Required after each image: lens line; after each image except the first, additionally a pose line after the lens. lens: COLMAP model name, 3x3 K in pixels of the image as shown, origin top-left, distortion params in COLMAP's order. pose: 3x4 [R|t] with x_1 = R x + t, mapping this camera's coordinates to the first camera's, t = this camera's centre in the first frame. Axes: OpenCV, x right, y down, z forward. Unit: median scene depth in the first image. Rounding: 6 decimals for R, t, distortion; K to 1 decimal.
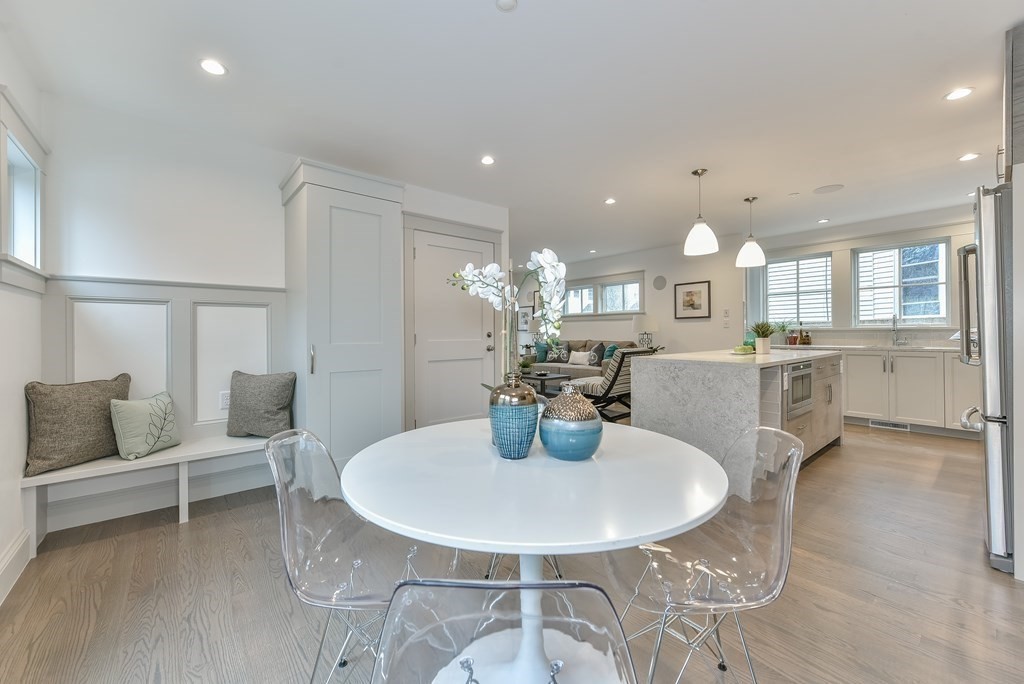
lens RADIAL K [[406.0, 0, 513.5], [0, 406.0, 332.1], [0, 0, 1]] dist [0.003895, -0.000523]
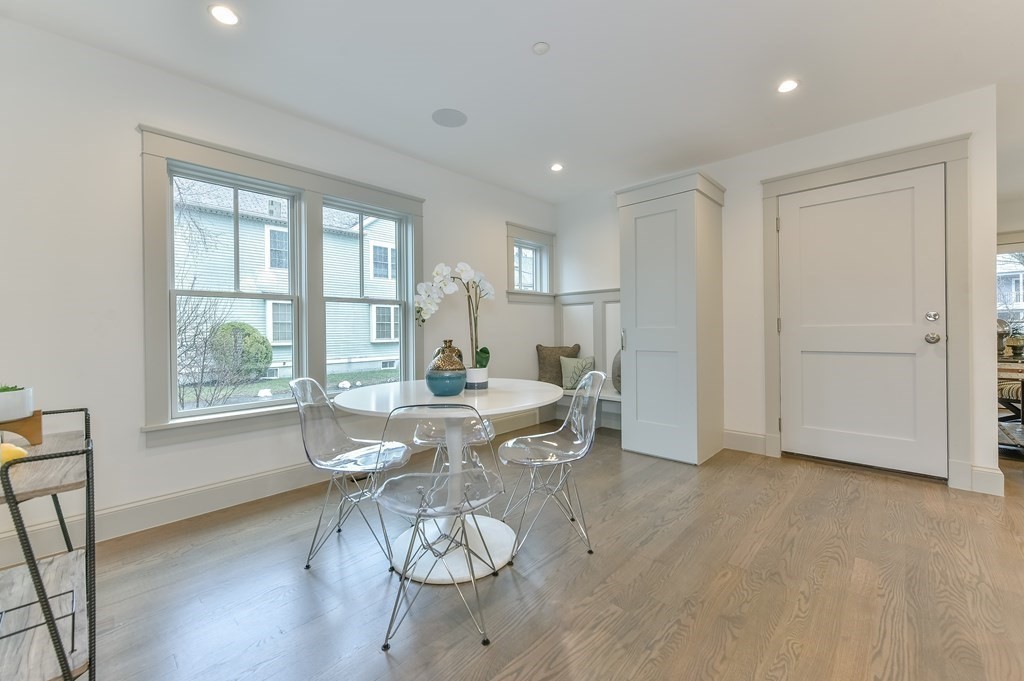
lens RADIAL K [[407.2, 0, 518.8], [0, 407.2, 331.8], [0, 0, 1]] dist [0.001930, -0.001096]
pose [[0.122263, 0.009324, -0.992454, 0.335229], [0.015054, 0.999823, 0.011248, 0.009136], [0.992384, -0.016316, 0.122101, 0.215240]]
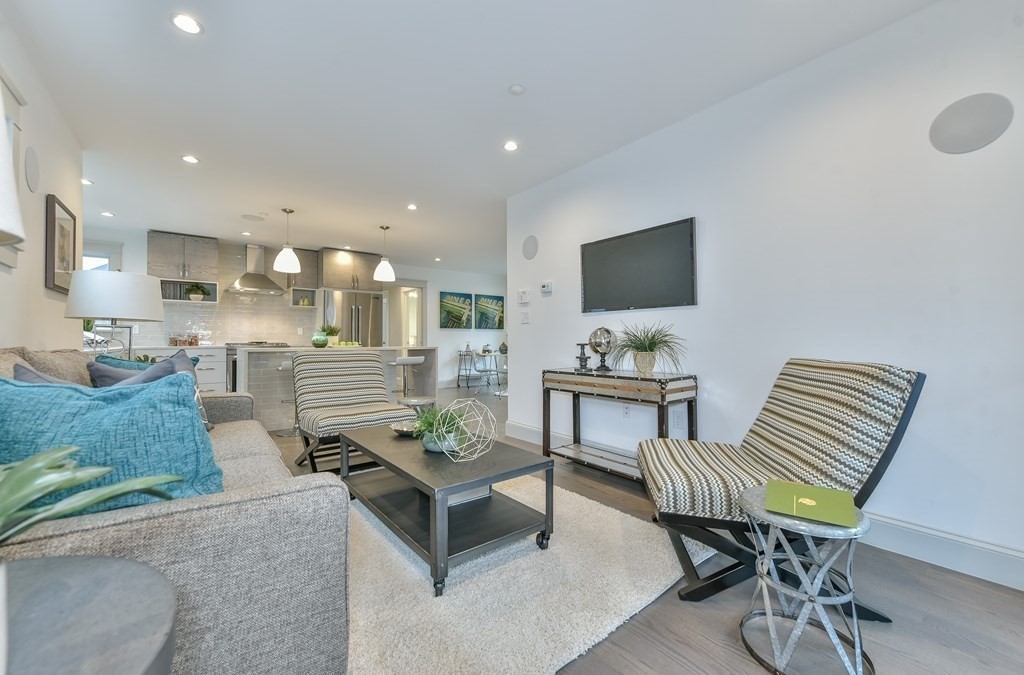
lens RADIAL K [[407.2, 0, 517.6], [0, 407.2, 336.0], [0, 0, 1]] dist [0.001930, -0.001096]
pose [[-0.999701, 0.008834, 0.022793, -0.042760], [0.008558, 0.999889, -0.012189, 0.021862], [-0.022898, -0.011990, -0.999666, 1.443988]]
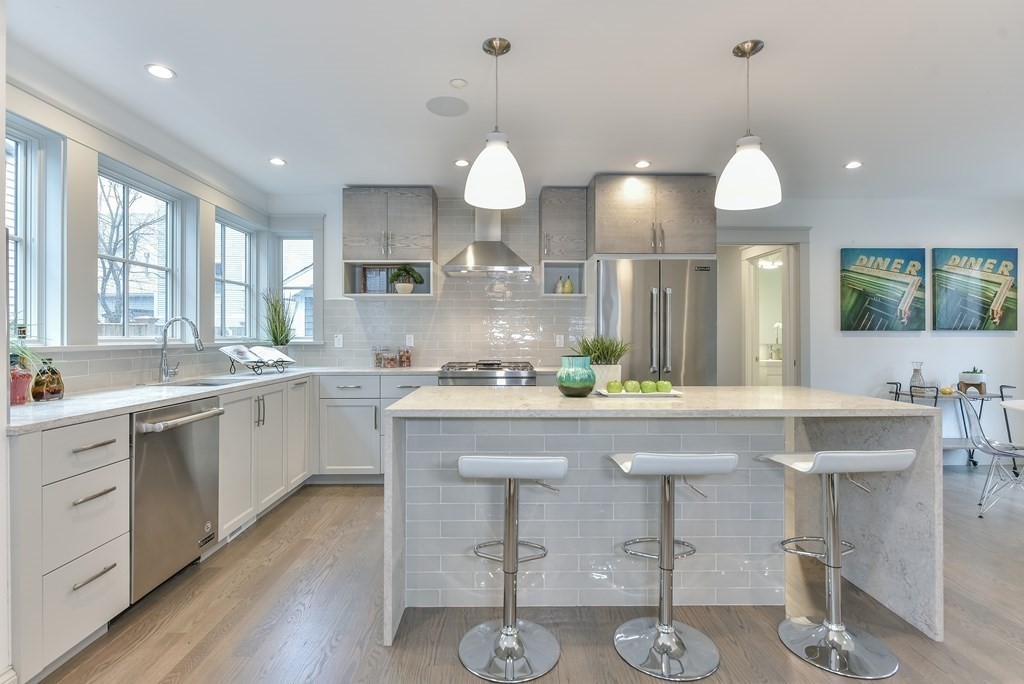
lens RADIAL K [[497.0, 0, 505.4], [0, 497.0, 335.0], [0, 0, 1]] dist [0.000418, -0.002776]
pose [[-0.774357, 0.008413, 0.632693, 0.170300], [0.003382, 0.999952, -0.009158, -0.012578], [-0.632740, -0.004952, -0.774348, 0.968906]]
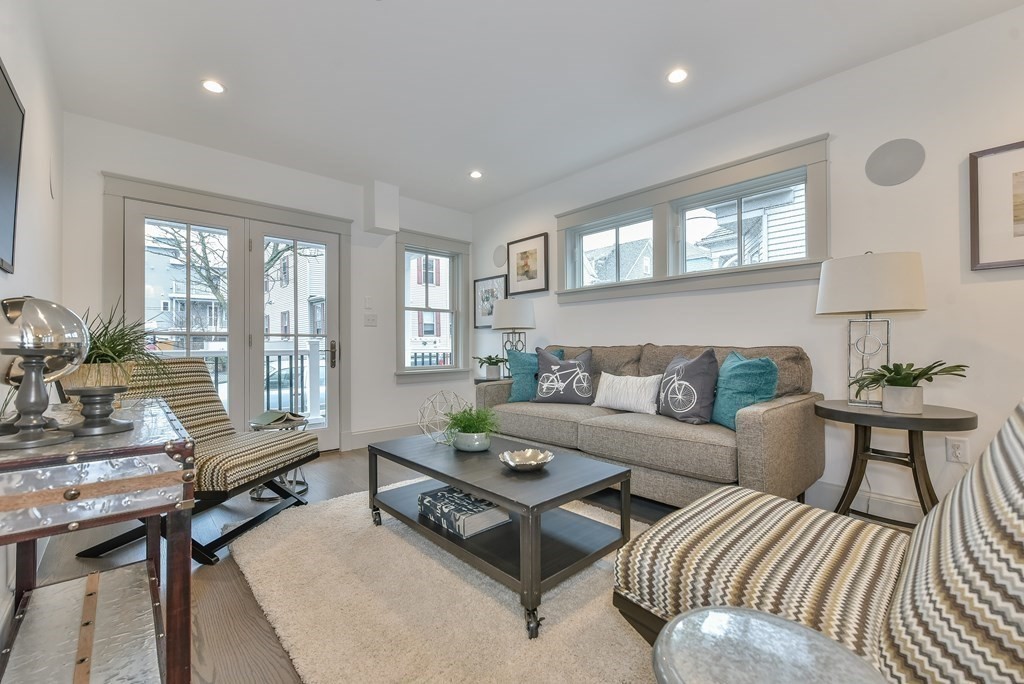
lens RADIAL K [[426.3, 0, 513.8], [0, 426.3, 343.2], [0, 0, 1]] dist [-0.003520, -0.000086]
pose [[0.998740, 0.001479, 0.050153, 0.049230], [-0.001418, 0.999998, -0.001240, 0.023324], [-0.050155, 0.001168, 0.998741, 0.744218]]
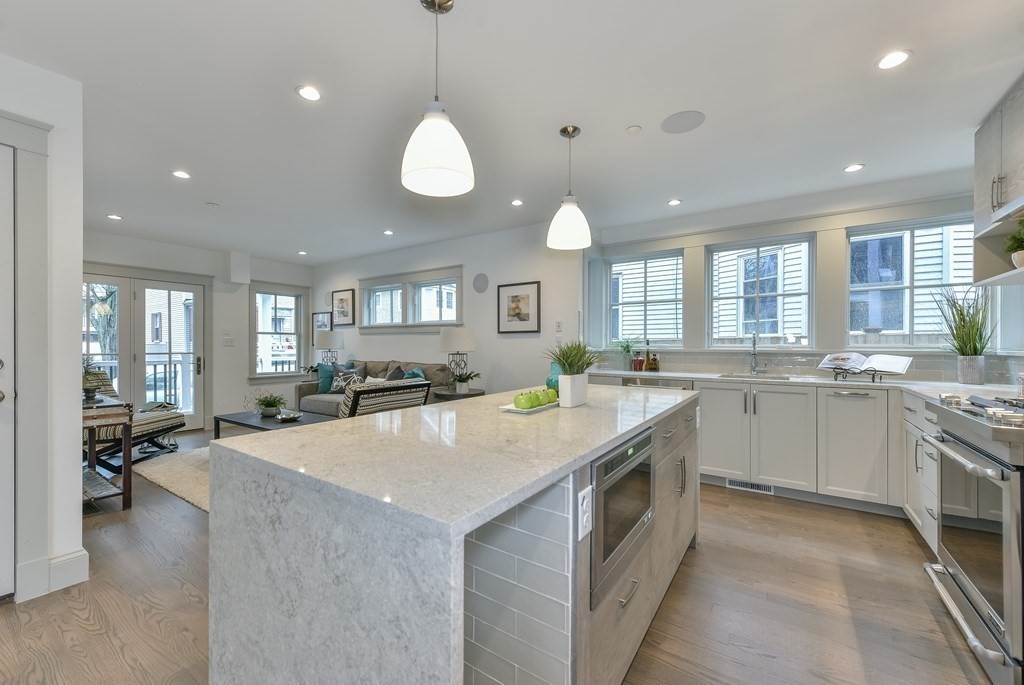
lens RADIAL K [[406.0, 0, 515.5], [0, 406.0, 345.9], [0, 0, 1]] dist [0.003895, -0.000523]
pose [[0.960293, 0.007727, 0.278886, 0.239584], [-0.008761, 0.999959, 0.002460, -0.013157], [-0.278855, -0.004806, 0.960321, 0.316178]]
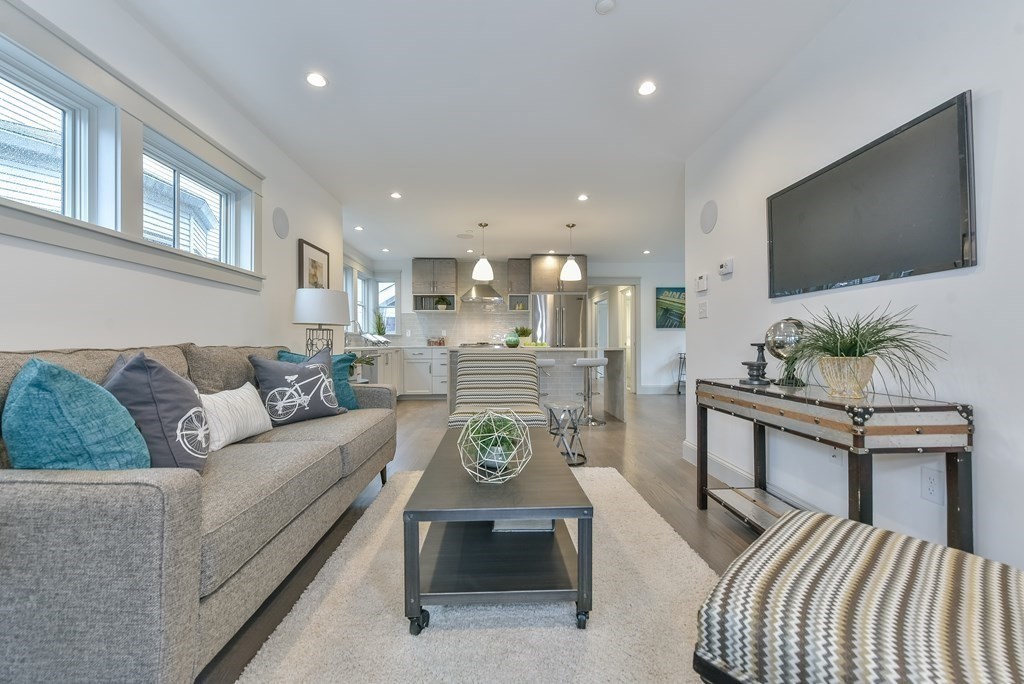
lens RADIAL K [[406.0, 0, 512.6], [0, 406.0, 342.9], [0, 0, 1]] dist [0.003895, -0.000523]
pose [[-0.791208, 0.008784, 0.611484, -0.163156], [0.006687, 0.999961, -0.005712, 0.026169], [-0.611510, -0.000430, -0.791237, 1.328119]]
